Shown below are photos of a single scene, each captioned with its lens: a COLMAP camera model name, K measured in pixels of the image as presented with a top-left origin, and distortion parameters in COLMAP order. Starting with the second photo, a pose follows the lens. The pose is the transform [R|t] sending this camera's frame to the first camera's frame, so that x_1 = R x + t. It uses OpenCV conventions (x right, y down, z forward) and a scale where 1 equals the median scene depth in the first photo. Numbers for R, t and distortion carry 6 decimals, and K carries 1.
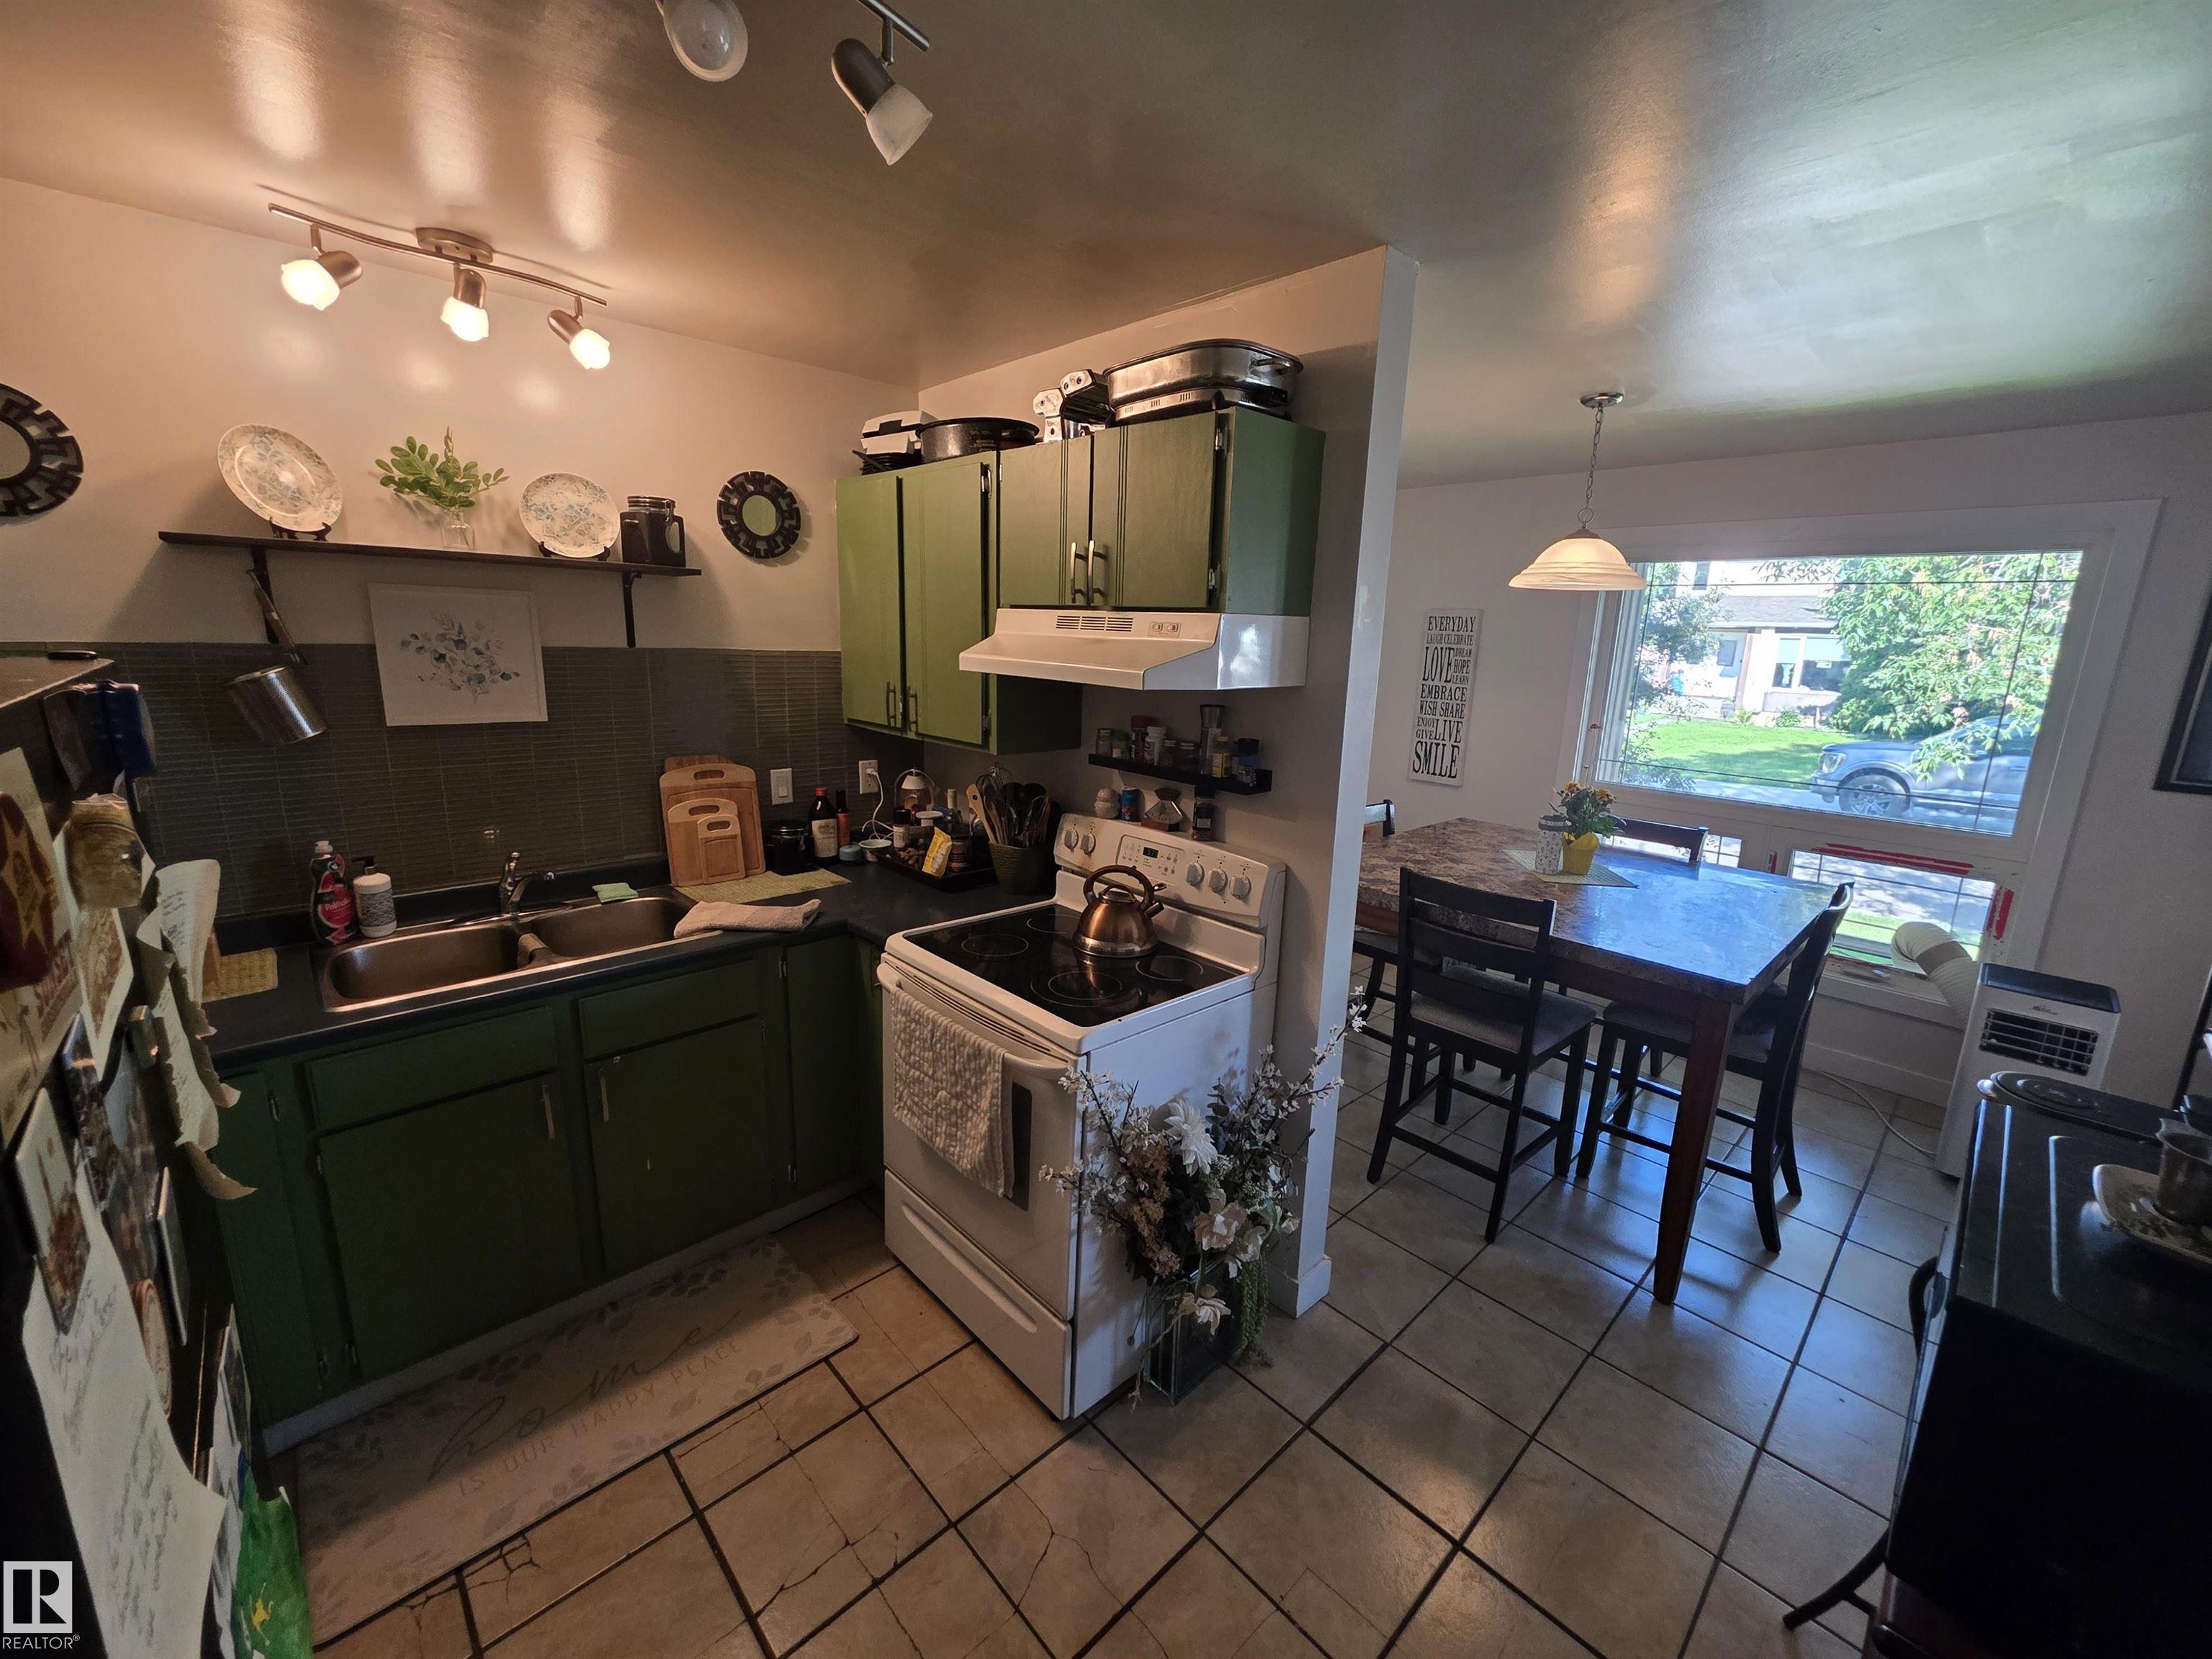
lens RADIAL K [[883.6, 0, 1121.8], [0, 883.6, 822.3], [0, 0, 1]] dist [0.001485, -0.000313]
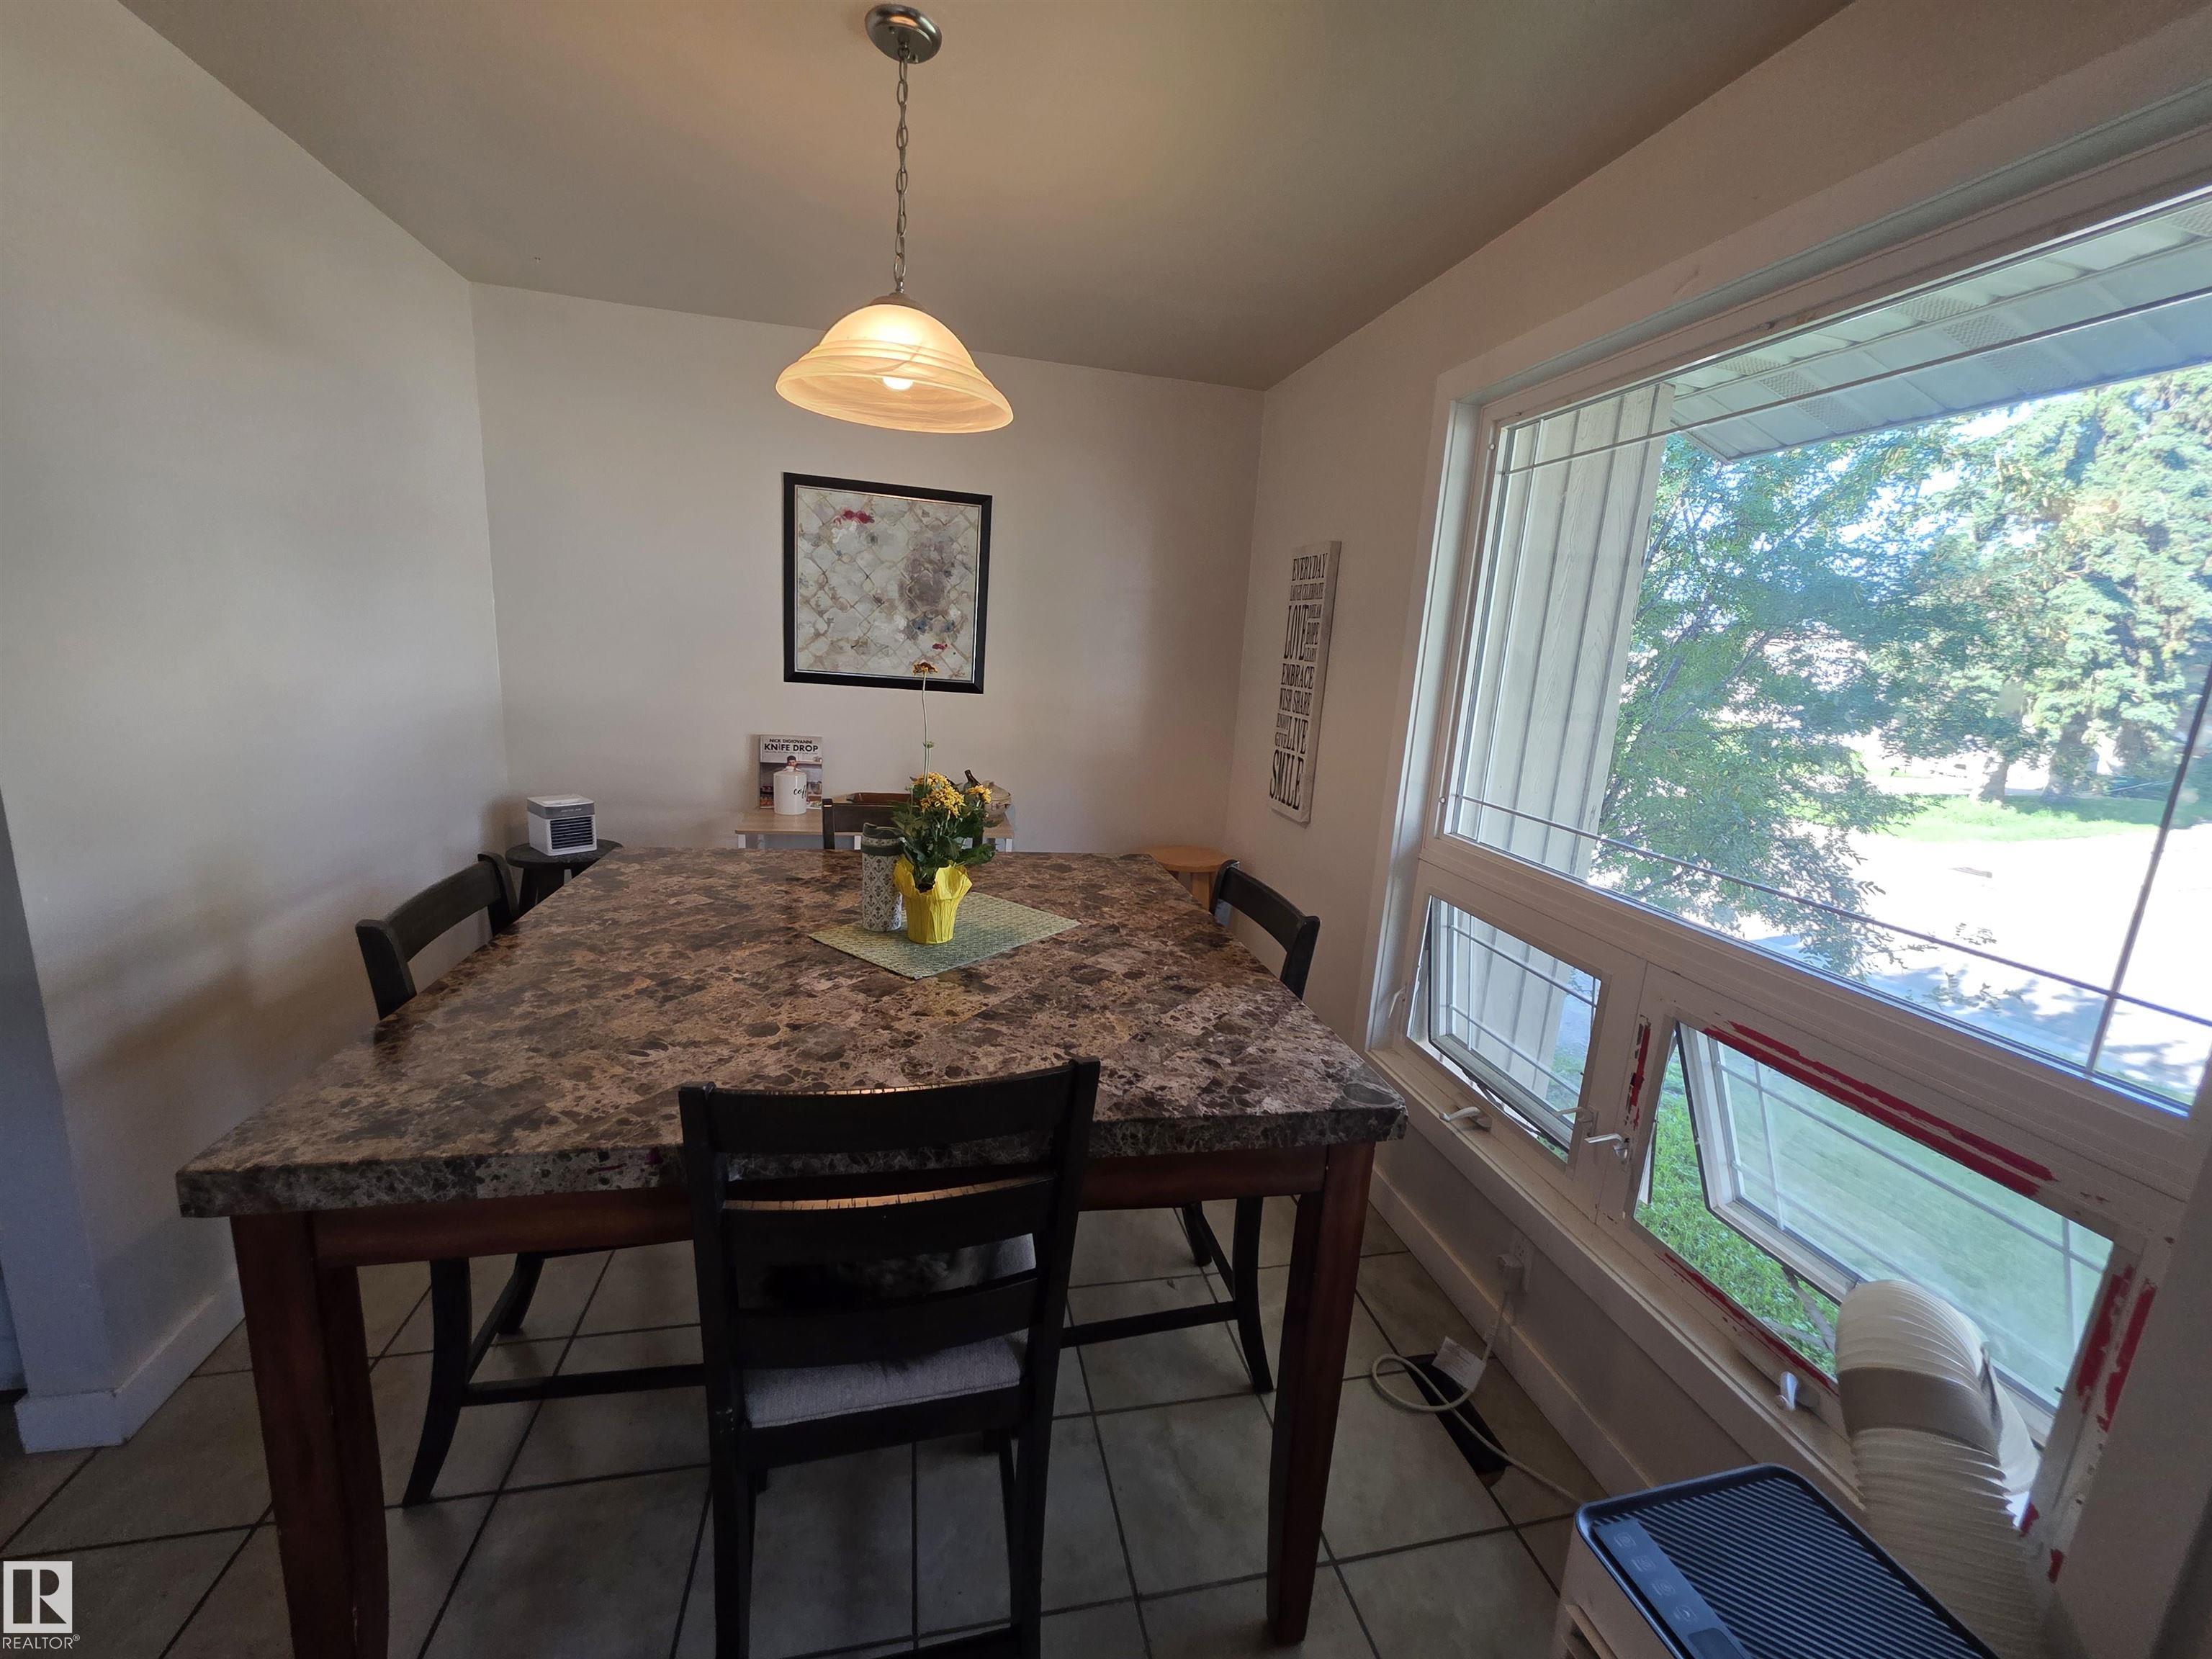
lens RADIAL K [[883.6, 0, 1110.3], [0, 883.6, 826.2], [0, 0, 1]] dist [0.001485, -0.000313]
pose [[0.857946, 0.129080, -0.497260, 1.206218], [-0.147393, 0.989075, 0.002441, -0.041031], [0.492143, 0.071199, 0.867598, 0.796141]]
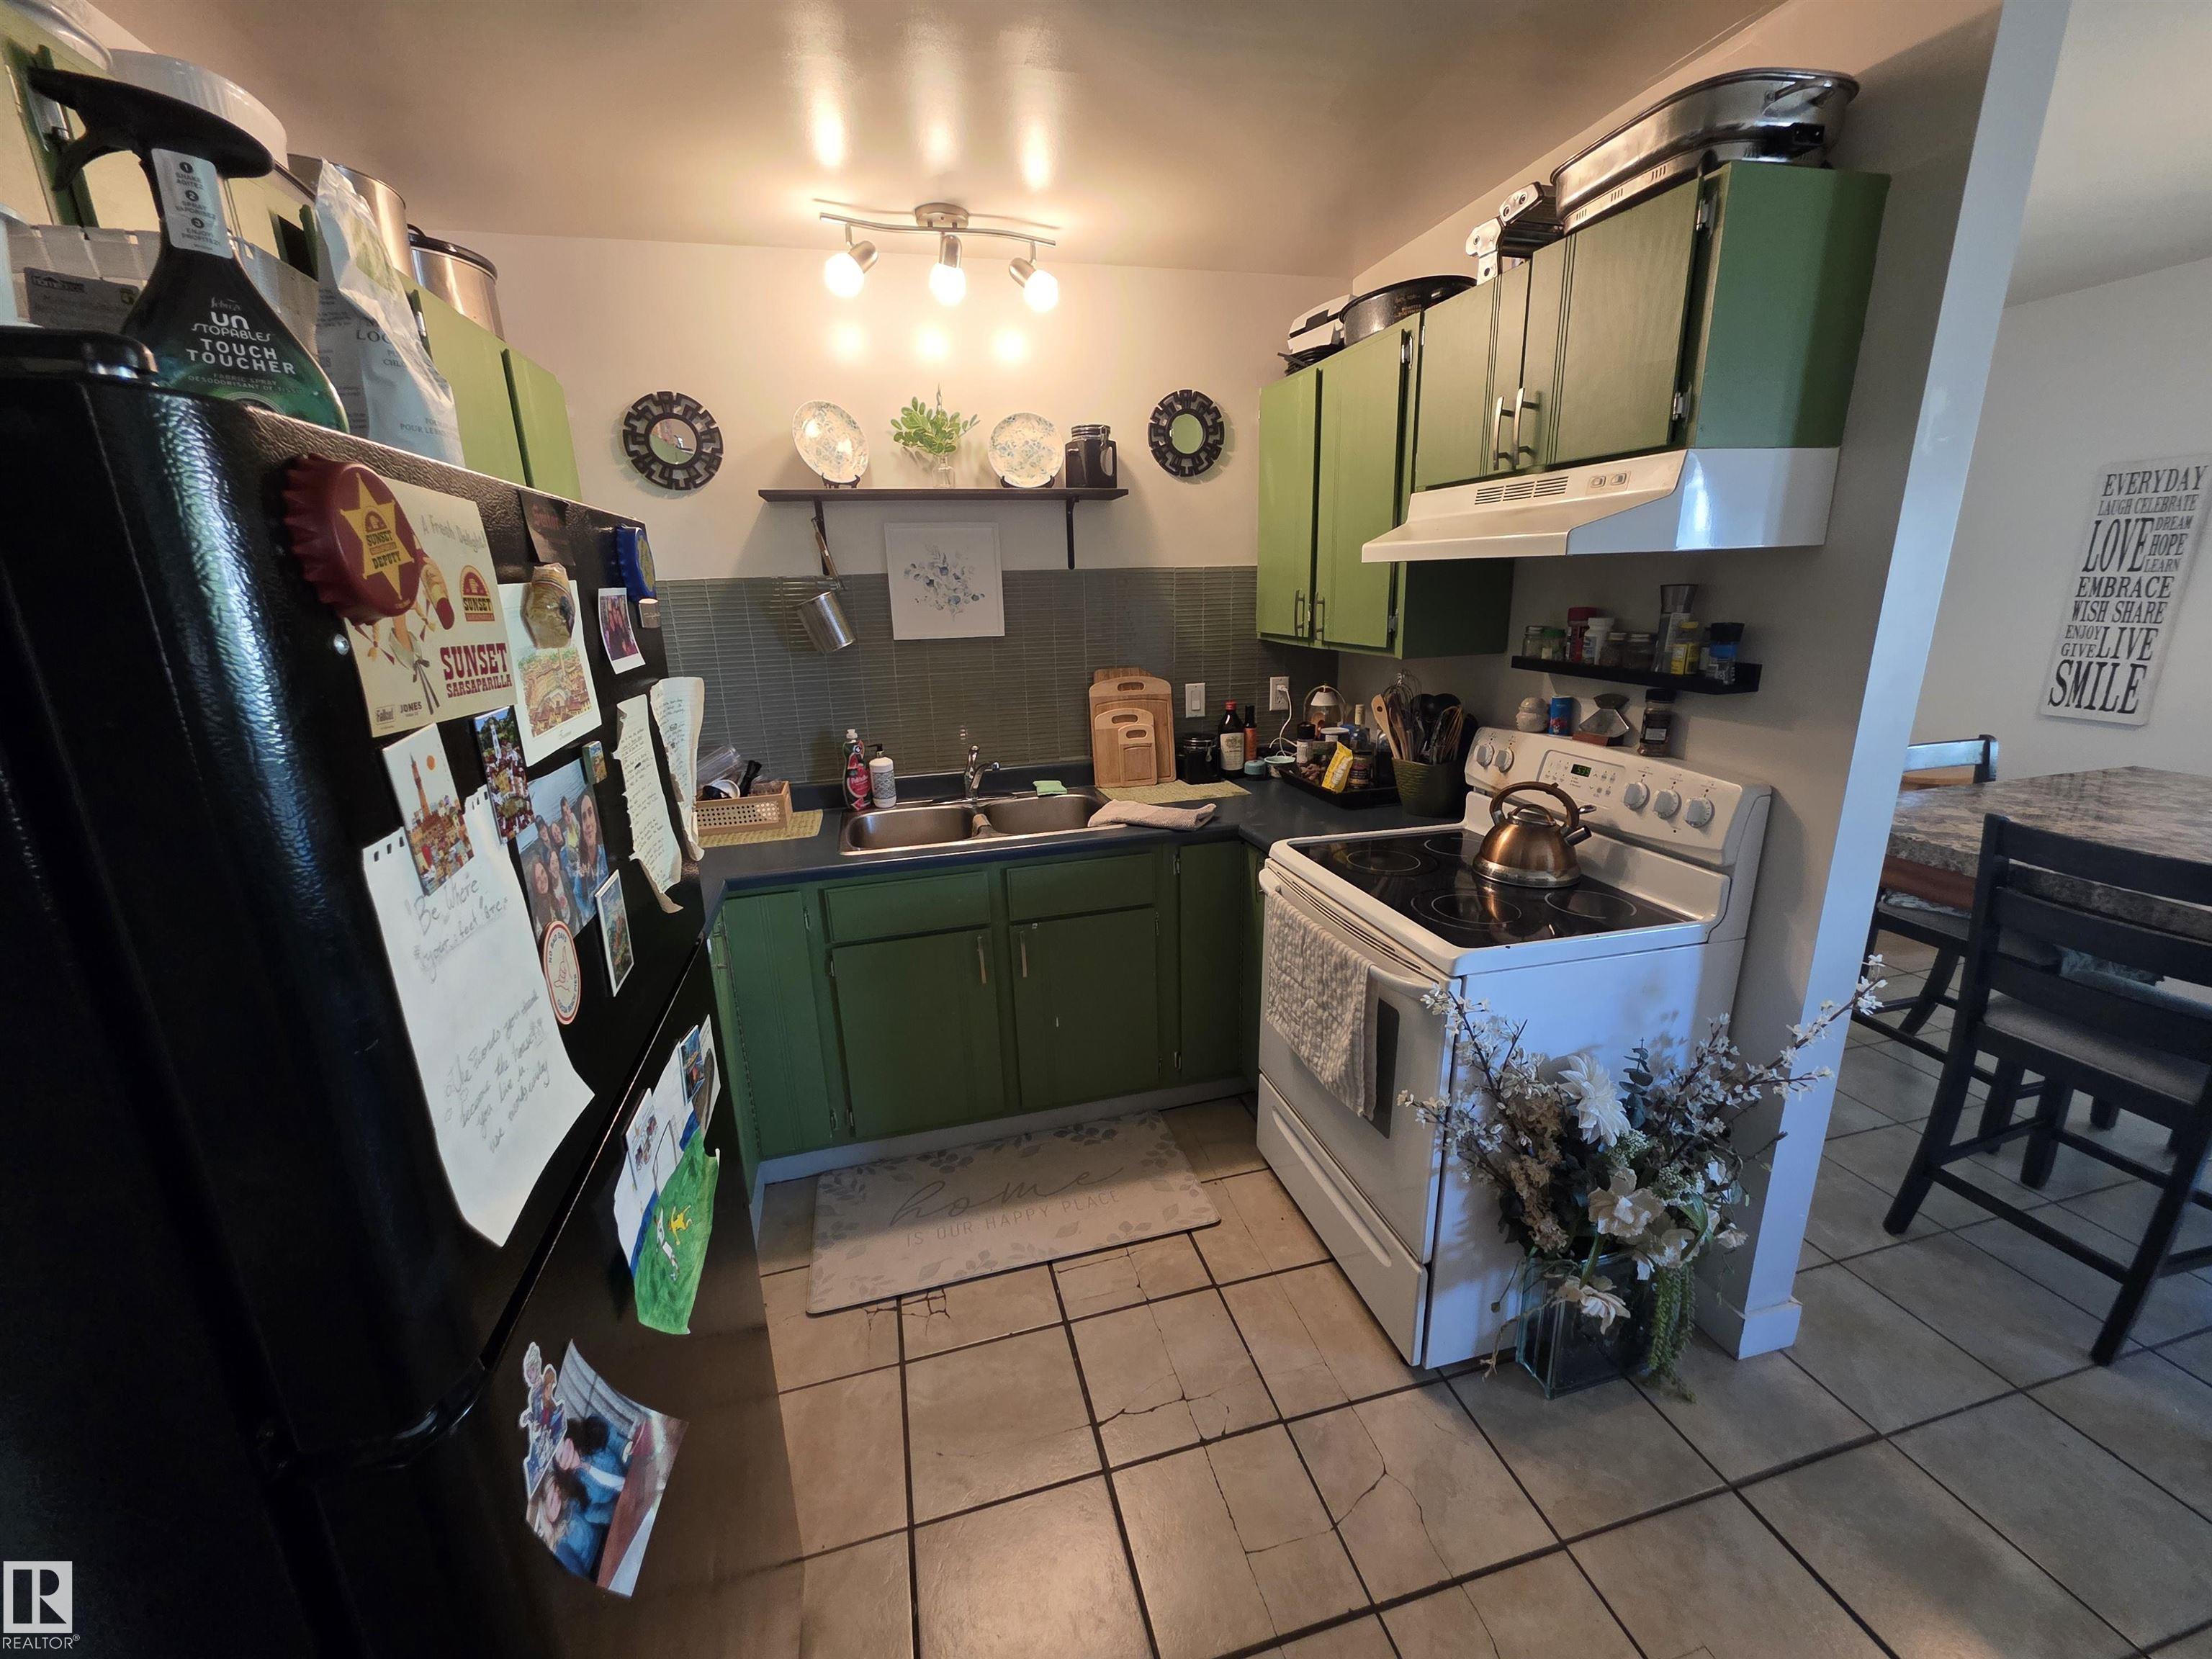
lens RADIAL K [[883.6, 0, 1114.8], [0, 883.6, 824.5], [0, 0, 1]] dist [0.001485, -0.000313]
pose [[0.873861, 0.070883, -0.480980, 0.054466], [-0.043786, 0.996769, 0.067345, 0.049453], [0.484199, -0.037790, 0.874141, 0.048112]]
